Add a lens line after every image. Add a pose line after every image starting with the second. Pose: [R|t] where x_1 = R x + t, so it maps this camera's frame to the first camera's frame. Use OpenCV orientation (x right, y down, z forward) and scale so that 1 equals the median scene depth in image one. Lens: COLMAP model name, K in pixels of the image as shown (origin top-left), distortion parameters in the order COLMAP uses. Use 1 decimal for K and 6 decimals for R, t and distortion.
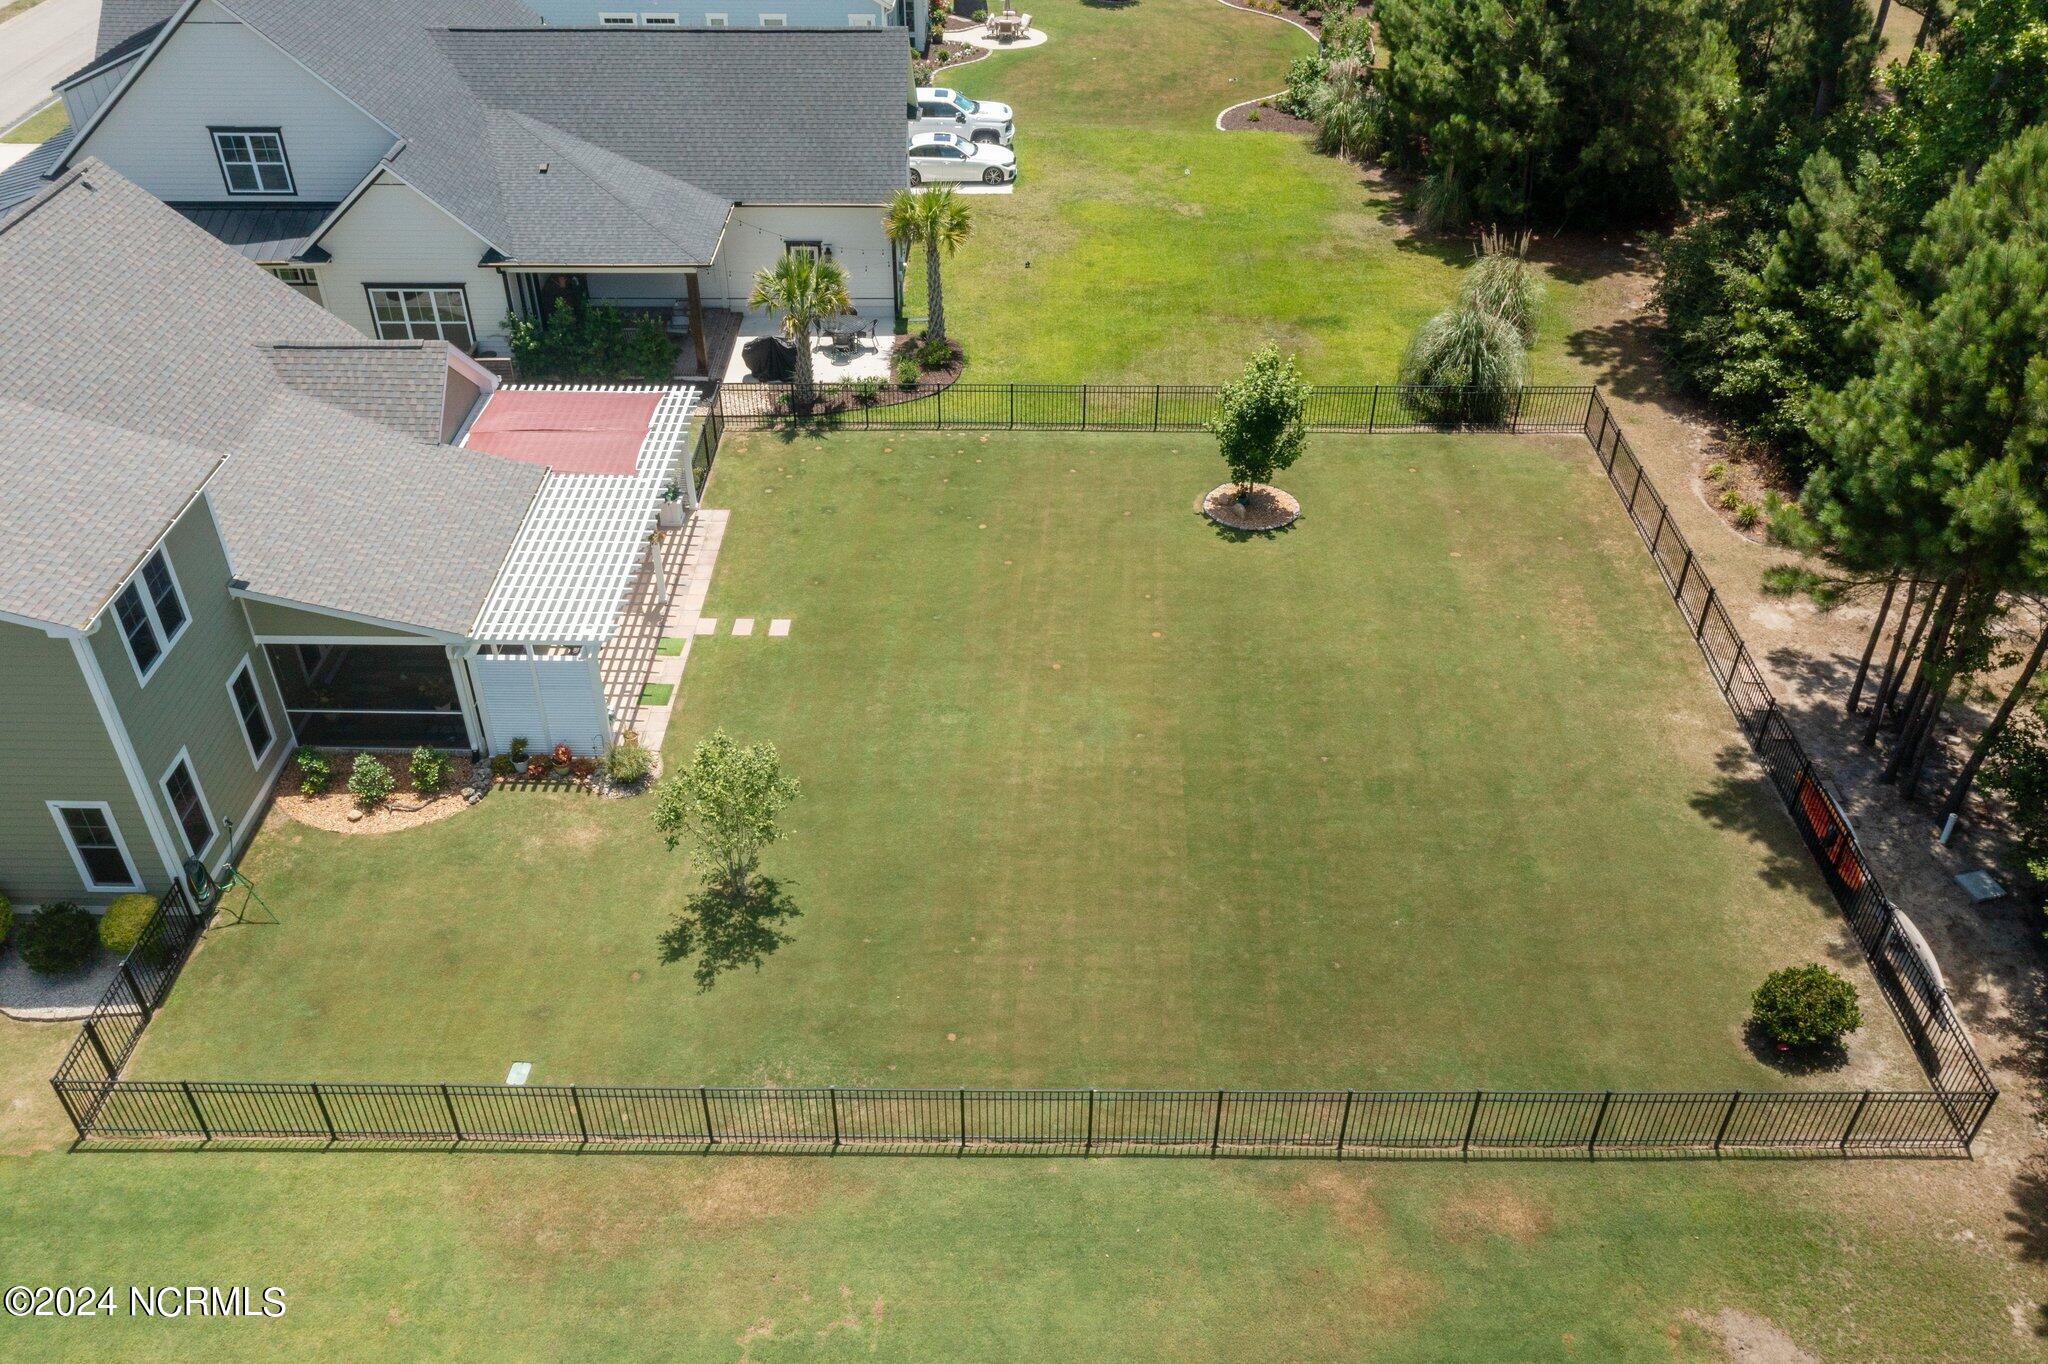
lens RADIAL K [[1621.8, 0, 1023.3], [0, 1621.8, 678.6], [0, 0, 1]] dist [0.003652, -0.005441]
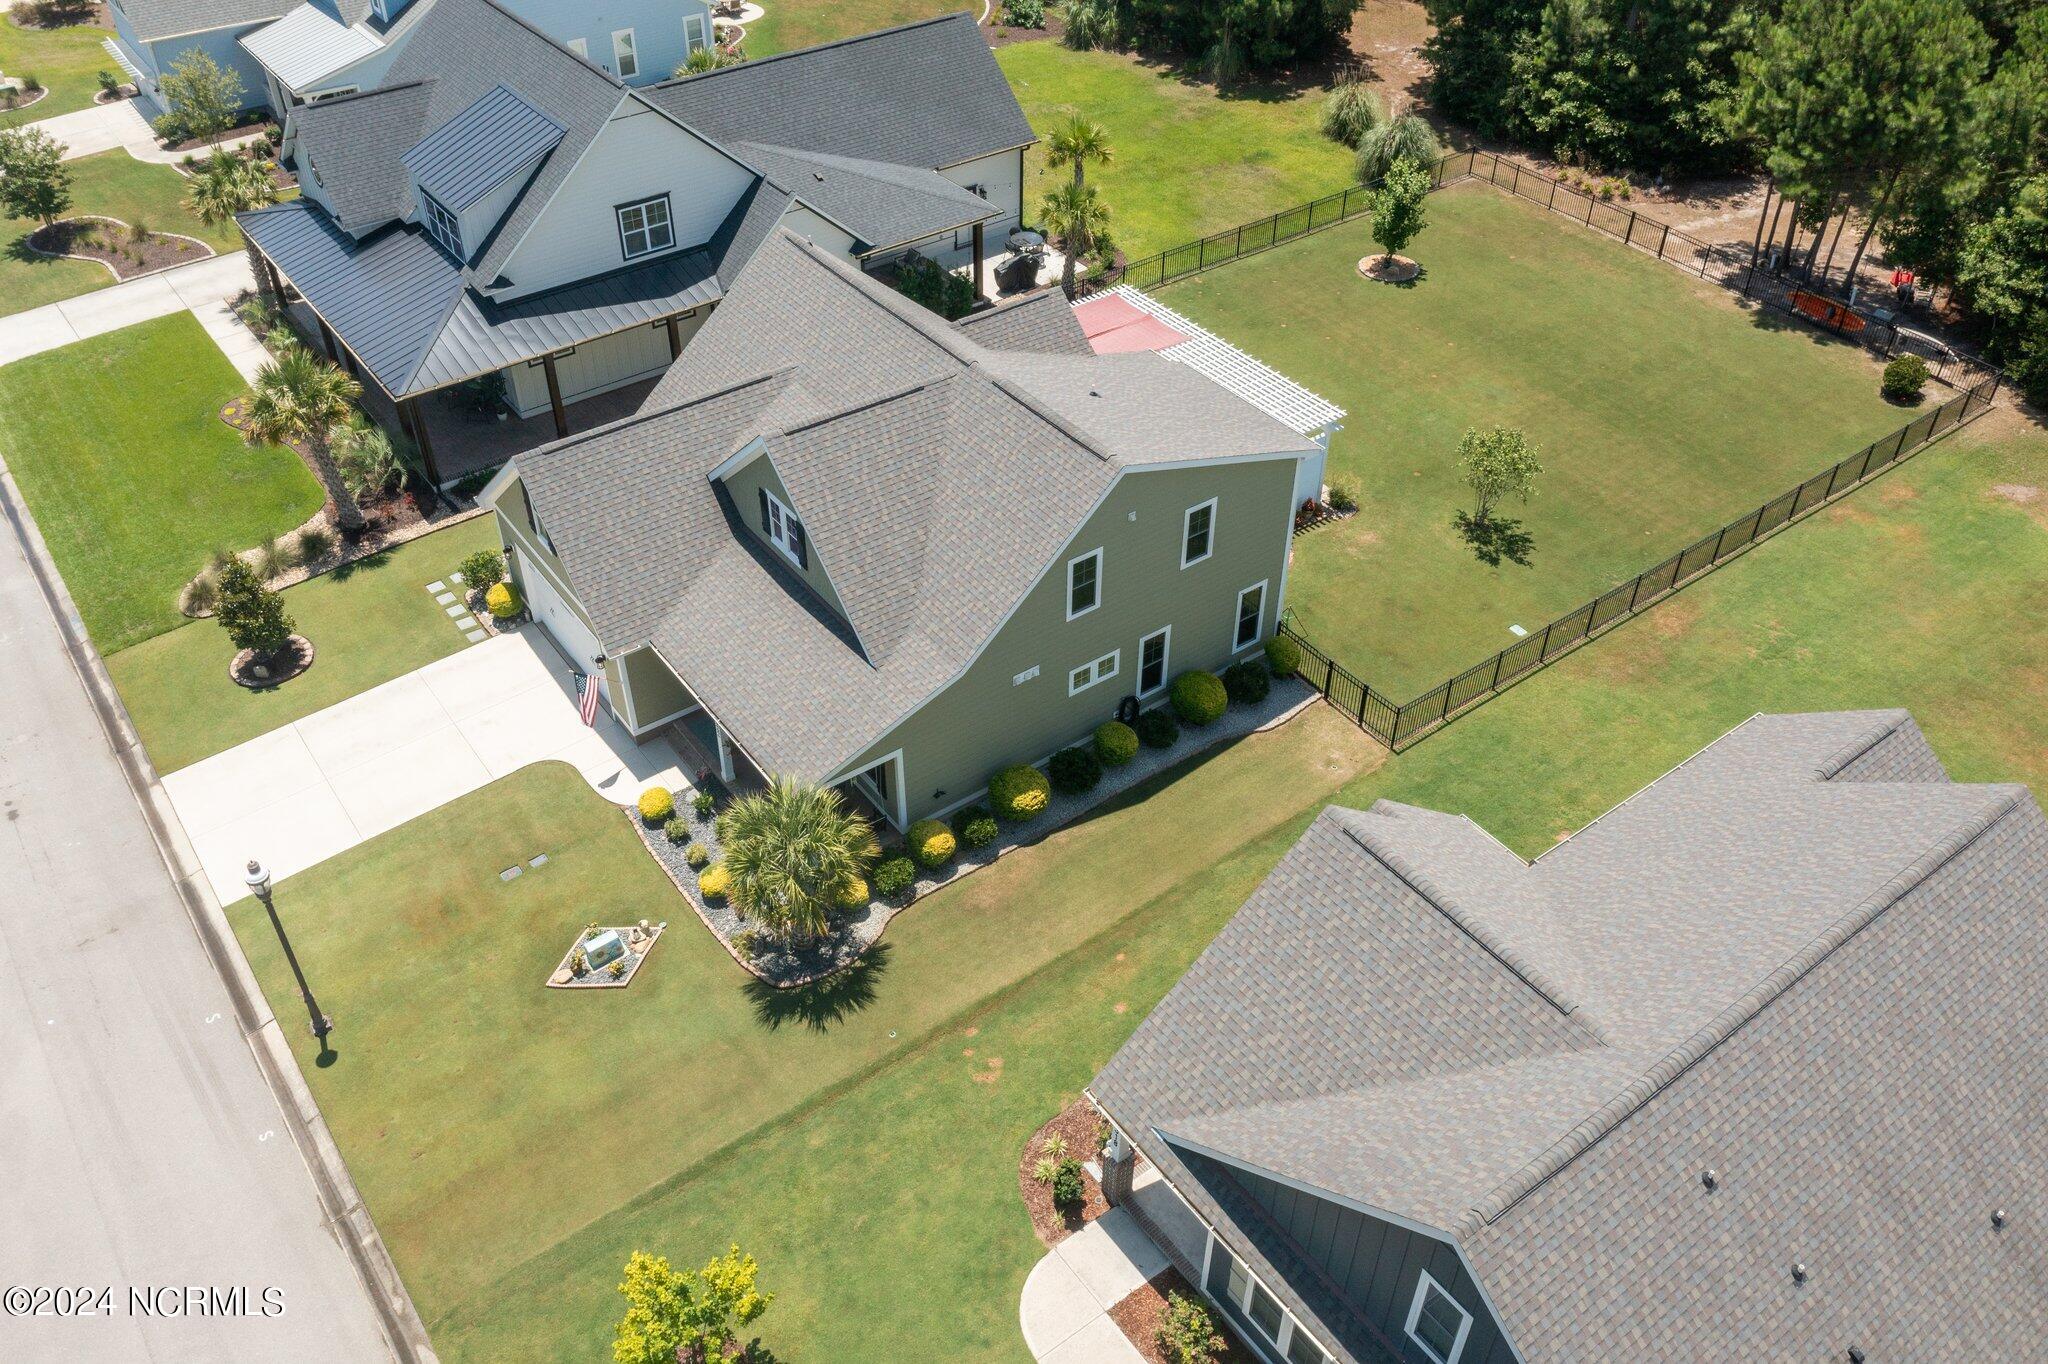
lens RADIAL K [[1601.5, 0, 1027.8], [0, 1601.5, 686.0], [0, 0, 1]] dist [0.001332, 0.006991]
pose [[0.801078, -0.387287, 0.456379, -1.046729], [0.355611, 0.921254, 0.157583, -0.108285], [-0.481471, 0.036057, 0.875720, -0.168958]]
